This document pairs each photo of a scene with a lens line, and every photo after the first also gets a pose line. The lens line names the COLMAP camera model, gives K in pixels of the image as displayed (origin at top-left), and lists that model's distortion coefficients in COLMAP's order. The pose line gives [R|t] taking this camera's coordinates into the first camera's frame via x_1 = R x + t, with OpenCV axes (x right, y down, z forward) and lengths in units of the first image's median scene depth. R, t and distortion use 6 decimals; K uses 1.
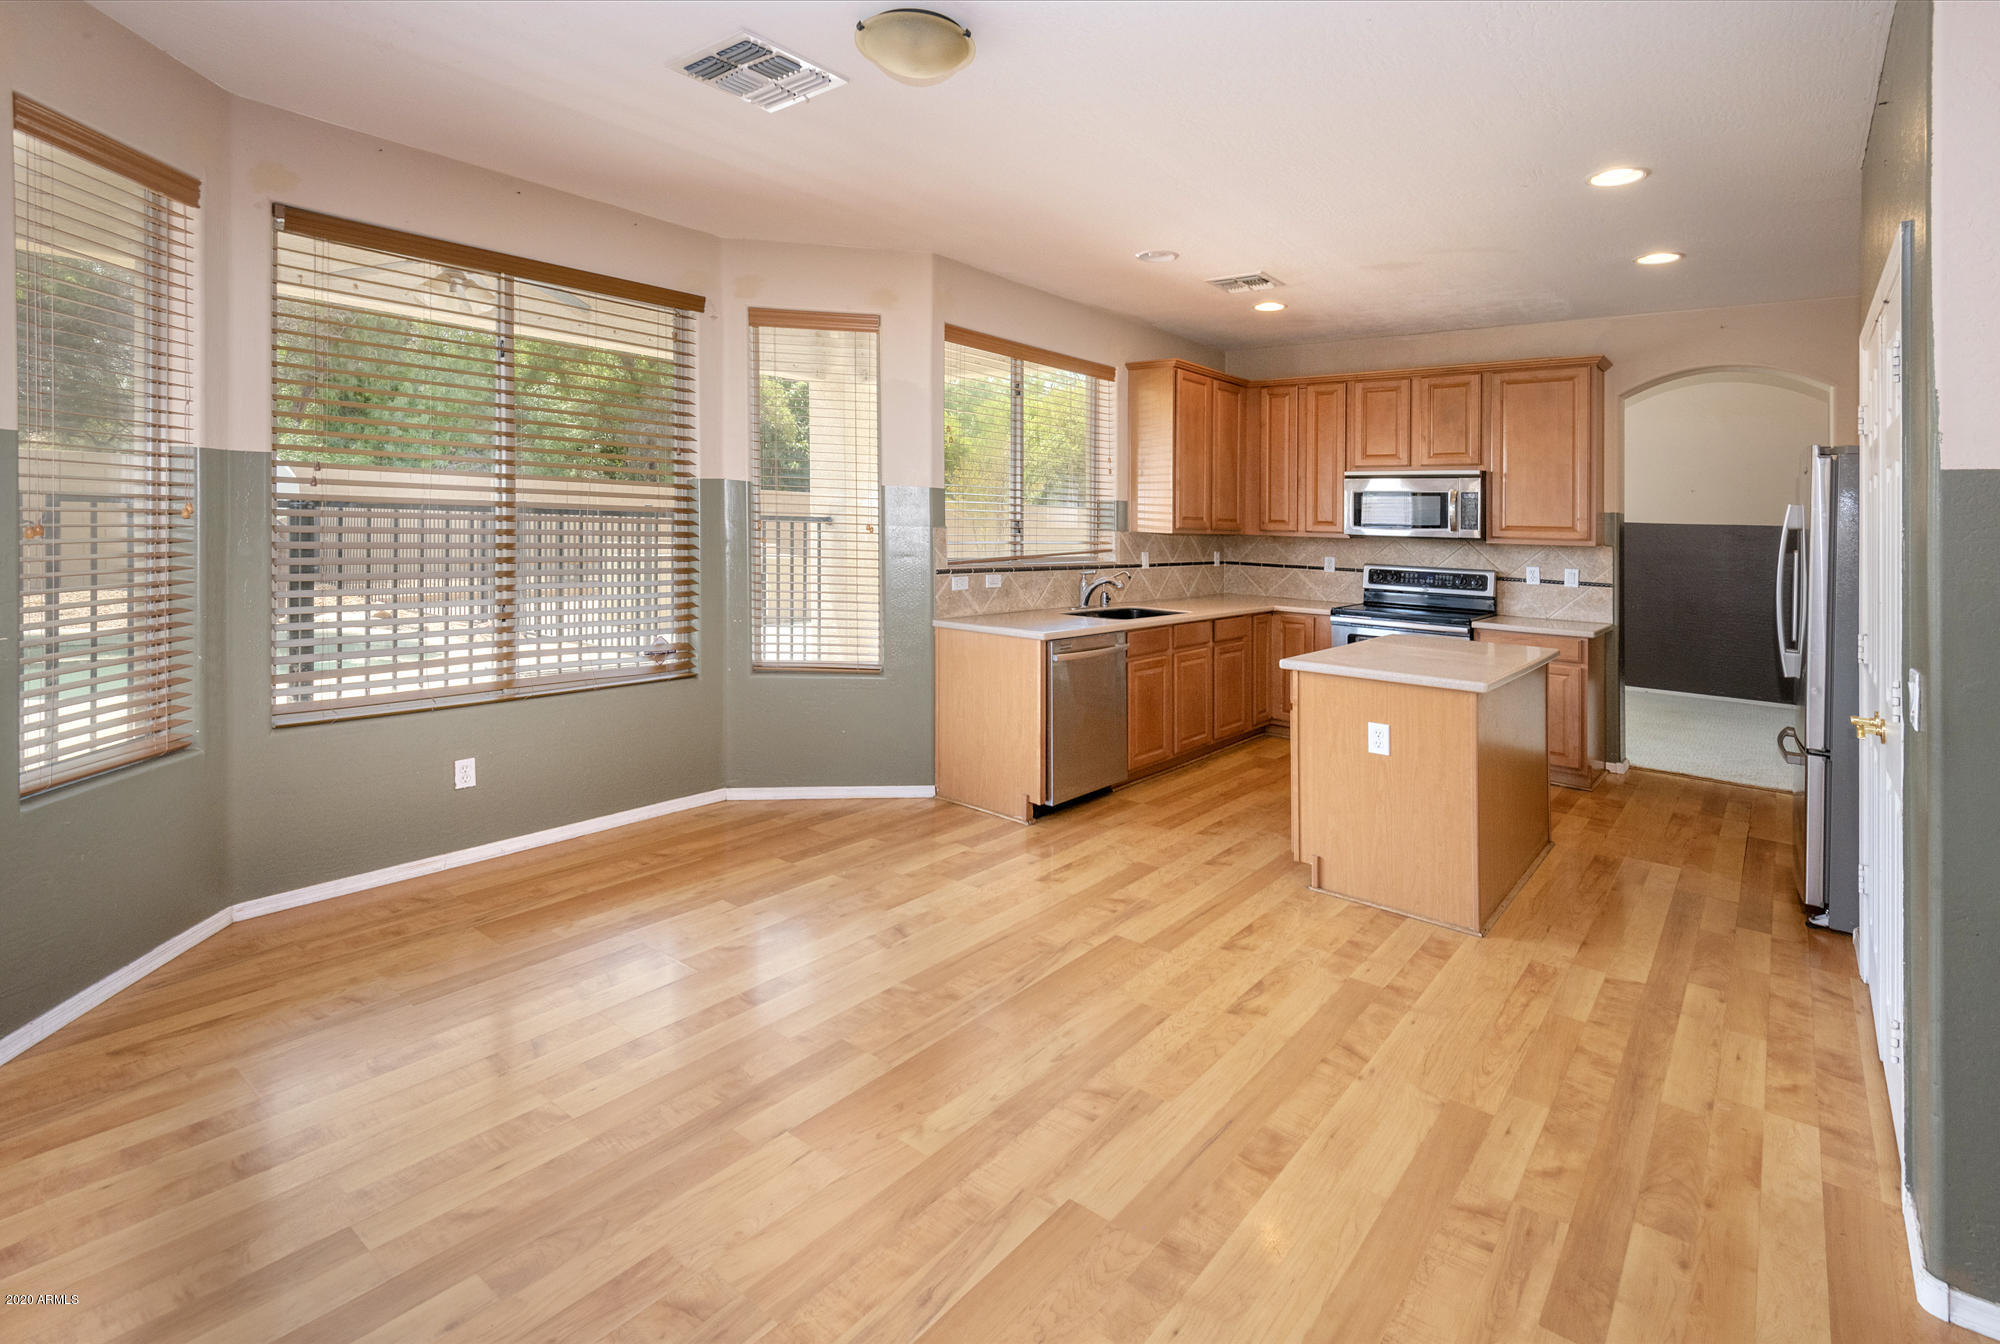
lens RADIAL K [[942.8, 0, 921.5], [0, 942.8, 558.8], [0, 0, 1]] dist [0.020014, -0.000479]
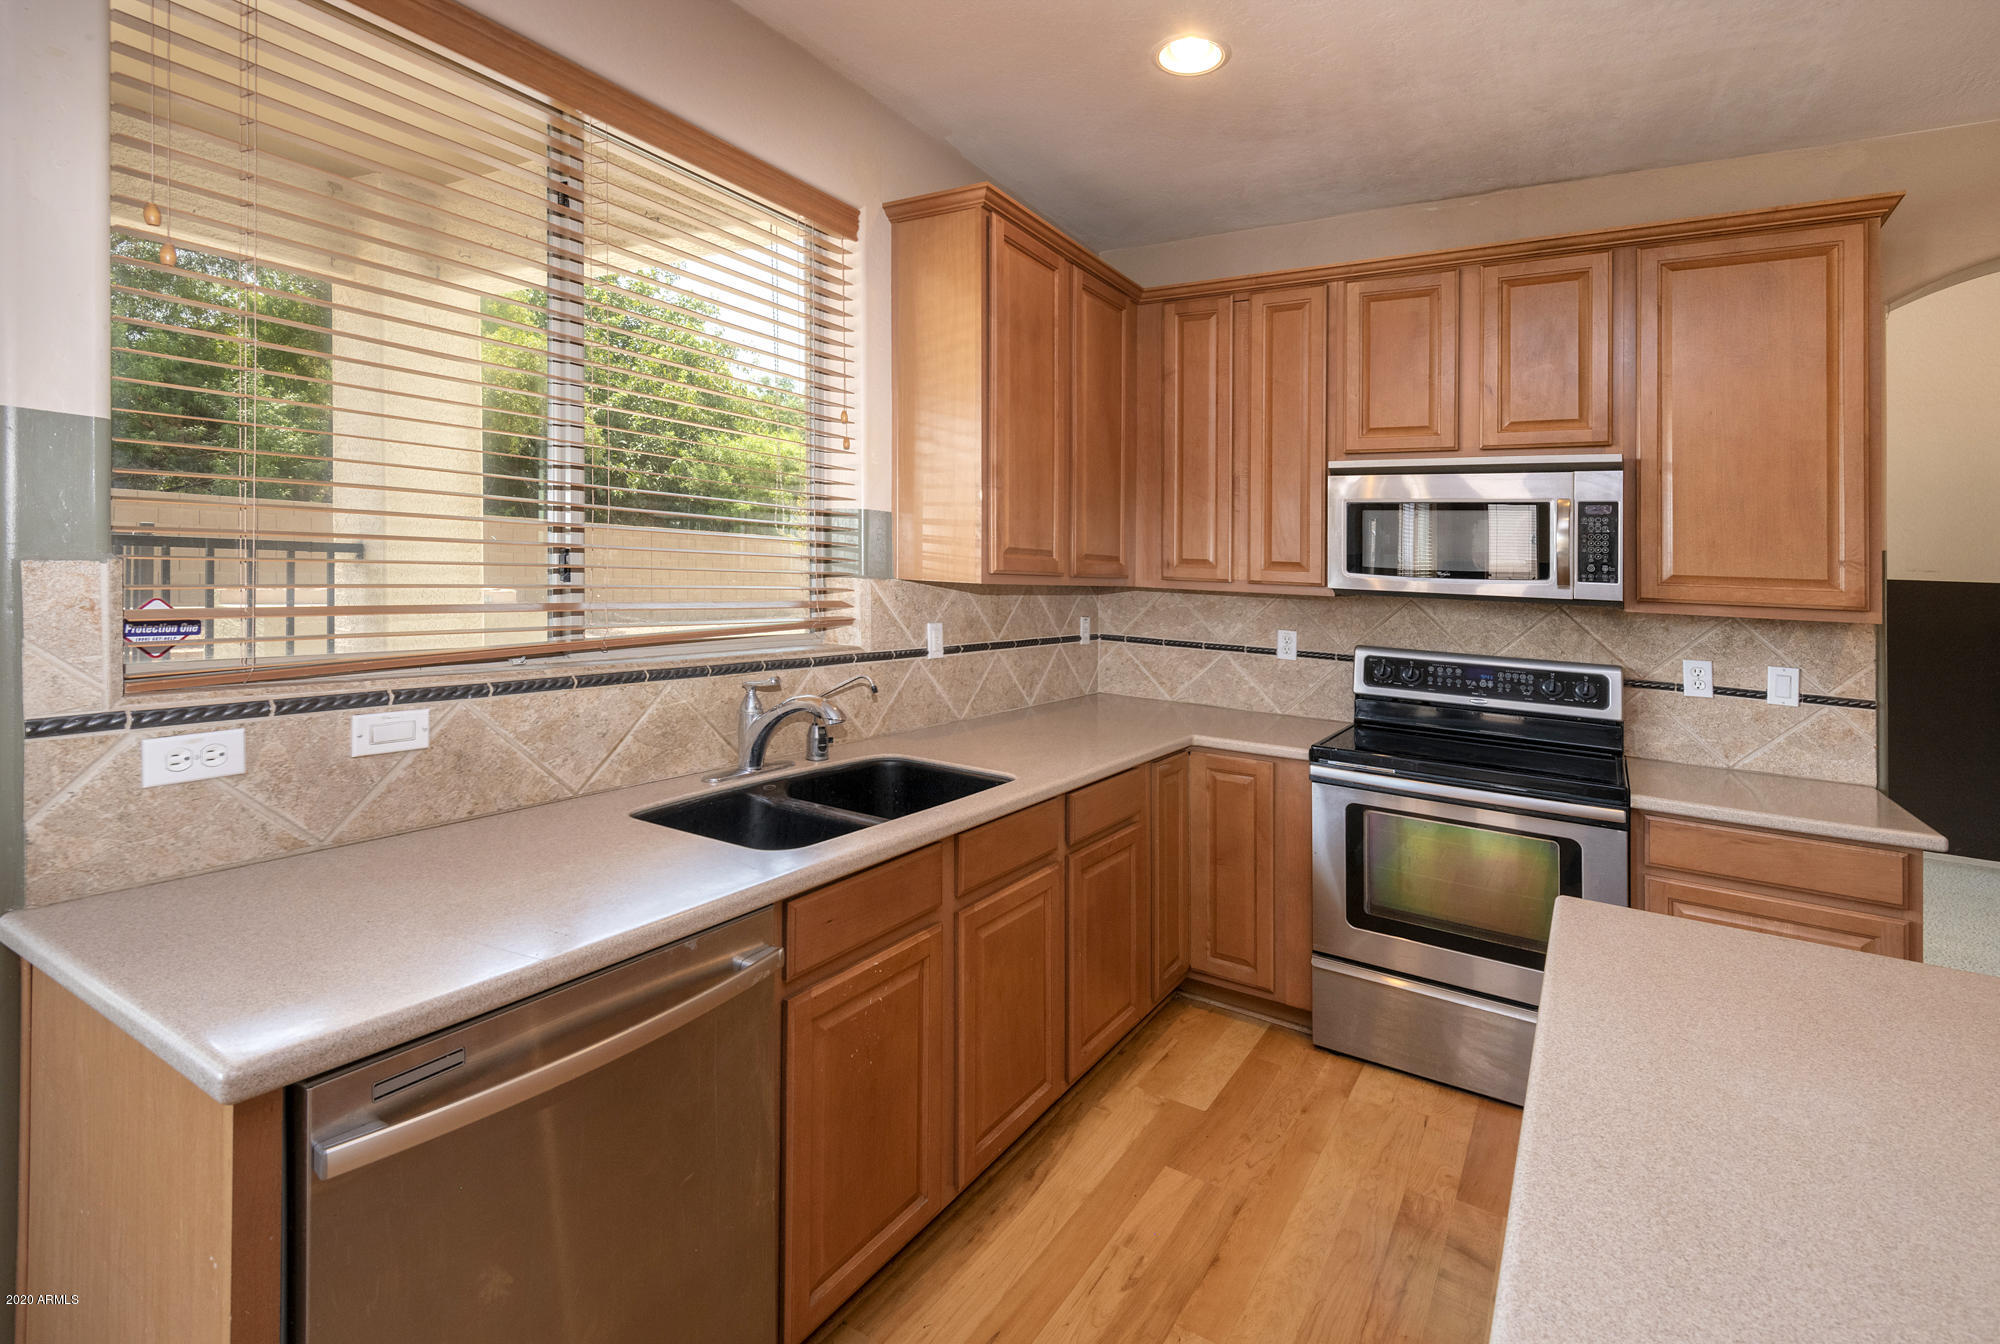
lens RADIAL K [[1029.2, 0, 1004.6], [0, 1029.2, 556.8], [0, 0, 1]] dist [0.001851, -0.000250]
pose [[0.977798, 0.013942, 0.209085, 0.184293], [-0.004170, 0.998881, -0.047107, -0.017993], [-0.209508, 0.045189, 0.976762, 0.553421]]
